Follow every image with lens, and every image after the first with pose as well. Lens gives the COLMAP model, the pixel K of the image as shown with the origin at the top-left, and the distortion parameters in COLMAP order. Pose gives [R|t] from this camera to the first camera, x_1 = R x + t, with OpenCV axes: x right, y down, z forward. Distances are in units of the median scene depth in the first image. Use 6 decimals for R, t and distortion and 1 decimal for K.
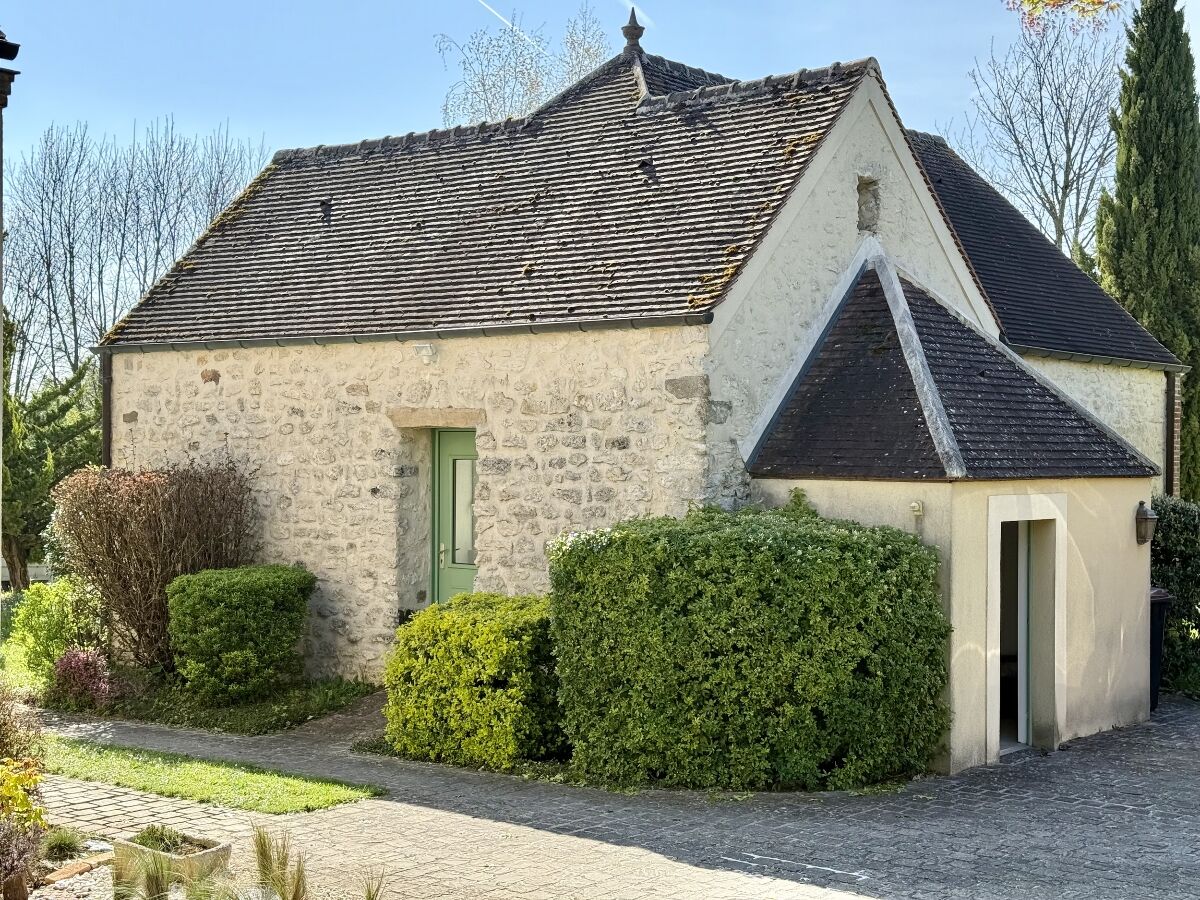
lens RADIAL K [[1674.2, 0, 599.8], [0, 1674.2, 451.2], [0, 0, 1]] dist [0.116544, 0.000000]
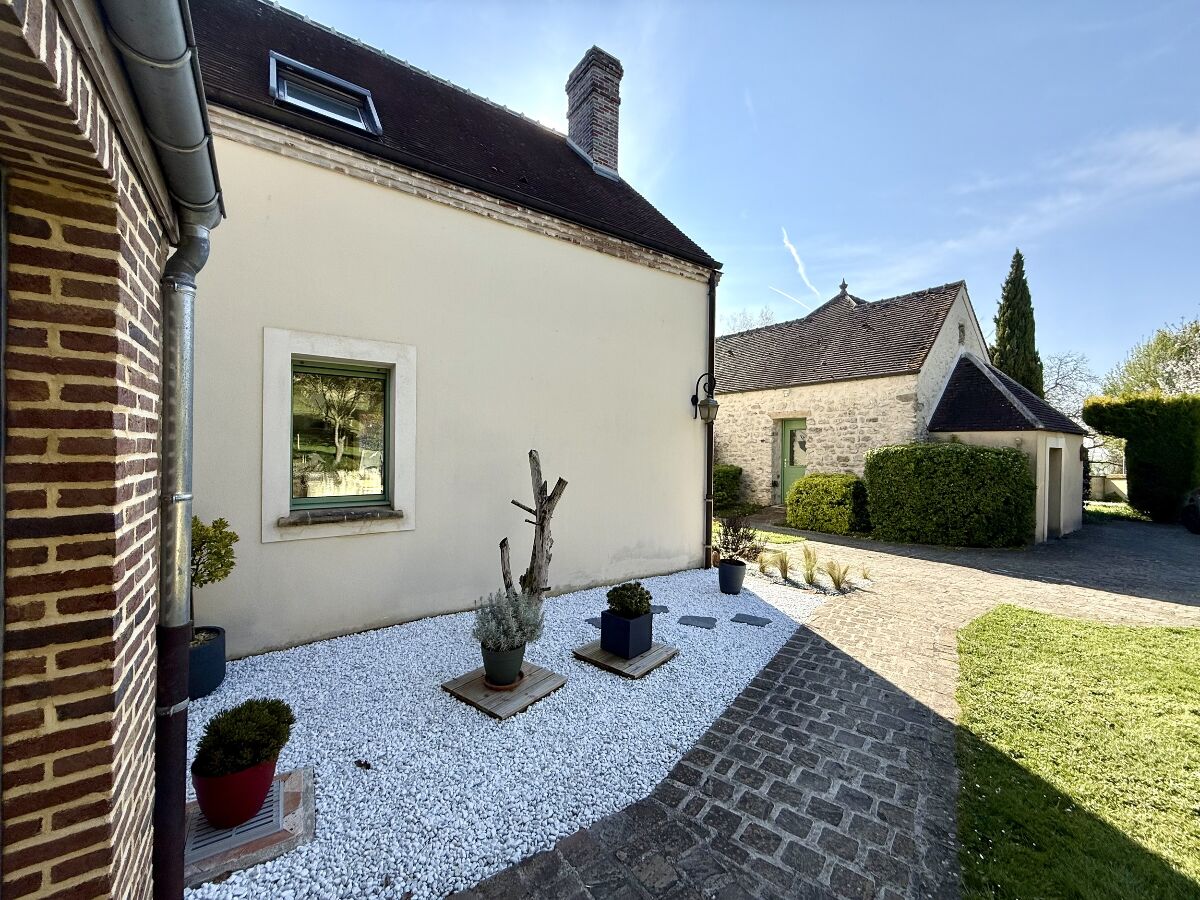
lens RADIAL K [[478.5, 0, 601.3], [0, 478.5, 446.8], [0, 0, 1]] dist [-0.000774, -0.000030]
pose [[0.966778, 0.005885, -0.255549, -0.220782], [-0.008210, 0.999934, -0.008031, 0.049783], [0.255485, 0.009862, 0.966763, 0.120883]]
